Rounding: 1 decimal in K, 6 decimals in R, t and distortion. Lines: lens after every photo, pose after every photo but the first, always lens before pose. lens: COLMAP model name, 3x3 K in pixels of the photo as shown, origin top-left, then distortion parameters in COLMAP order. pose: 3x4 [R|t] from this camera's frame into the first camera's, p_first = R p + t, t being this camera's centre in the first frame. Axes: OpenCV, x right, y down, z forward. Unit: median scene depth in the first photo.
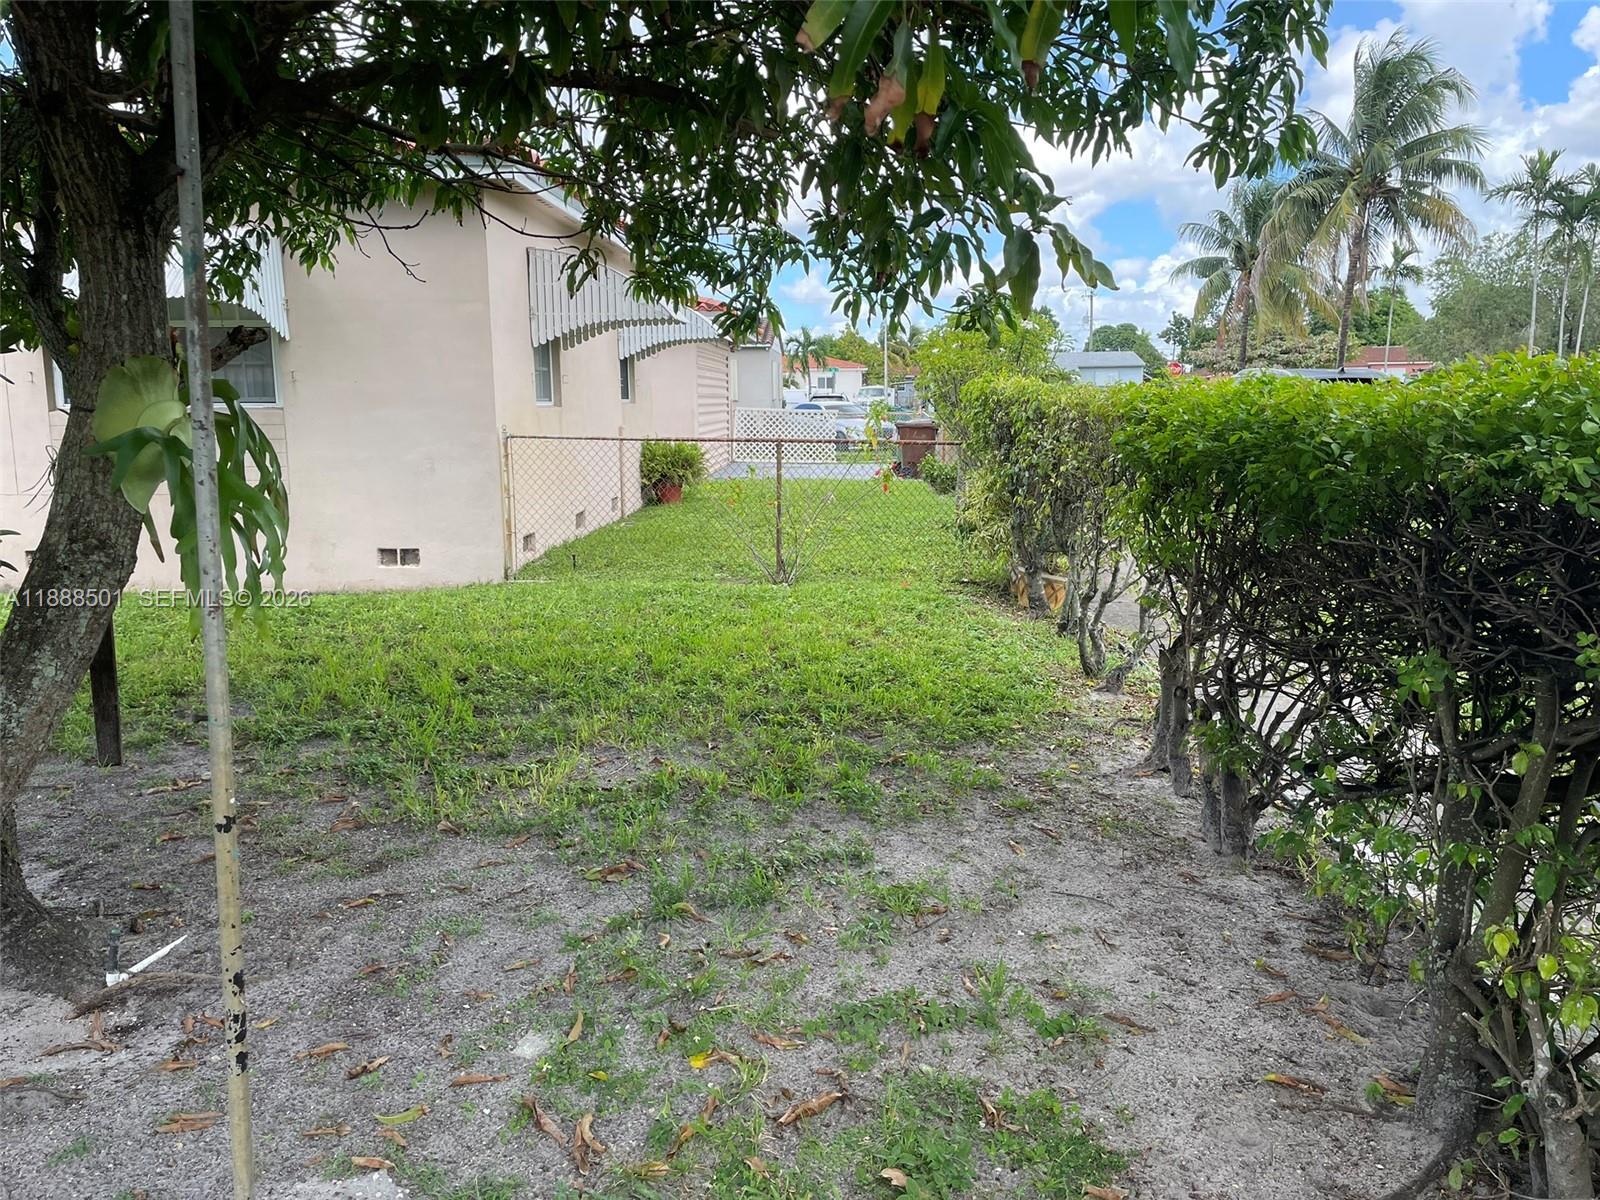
lens RADIAL K [[1191.8, 0, 800.0], [0, 1191.8, 600.0], [0, 0, 1]] dist [0.117941, -0.203697]
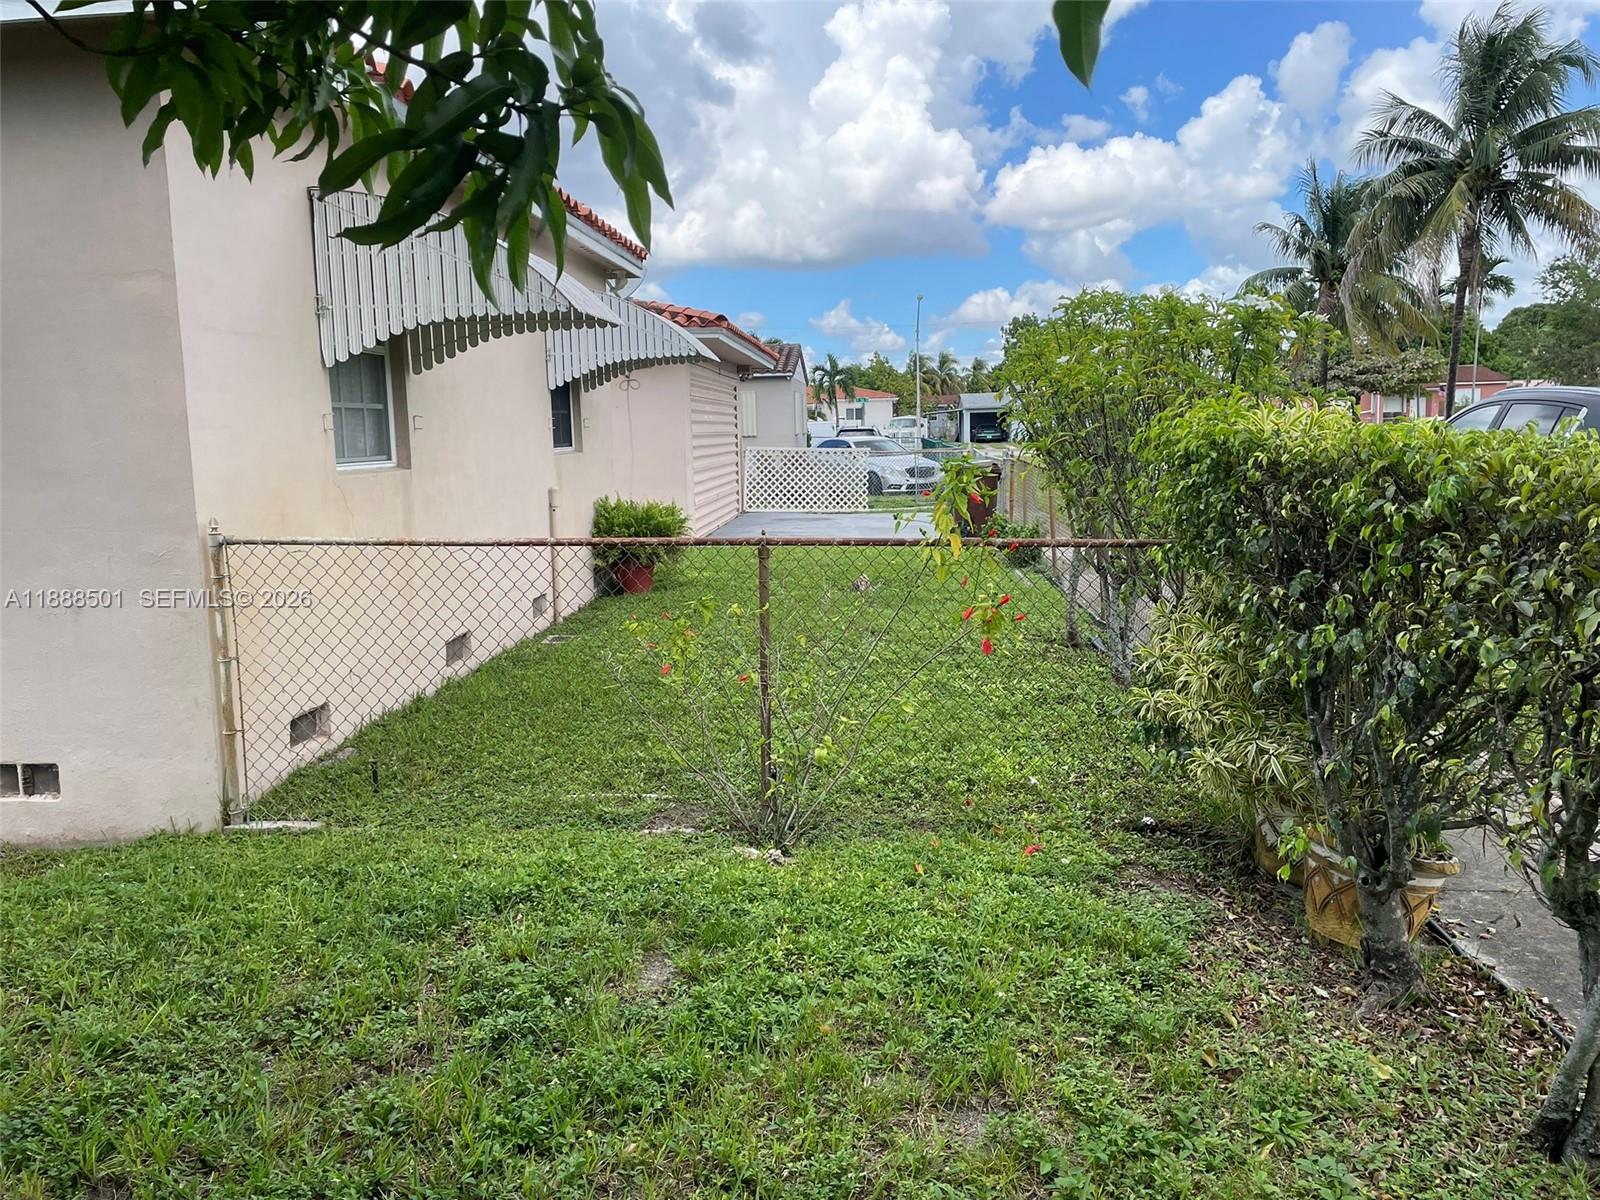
lens RADIAL K [[1210.7, 0, 800.0], [0, 1210.7, 600.0], [0, 0, 1]] dist [0.089212, -0.126914]
pose [[0.999601, -0.012443, -0.025359, 0.002416], [0.011741, 0.999548, -0.027660, -0.023019], [0.025692, 0.027352, 0.999296, 0.120238]]
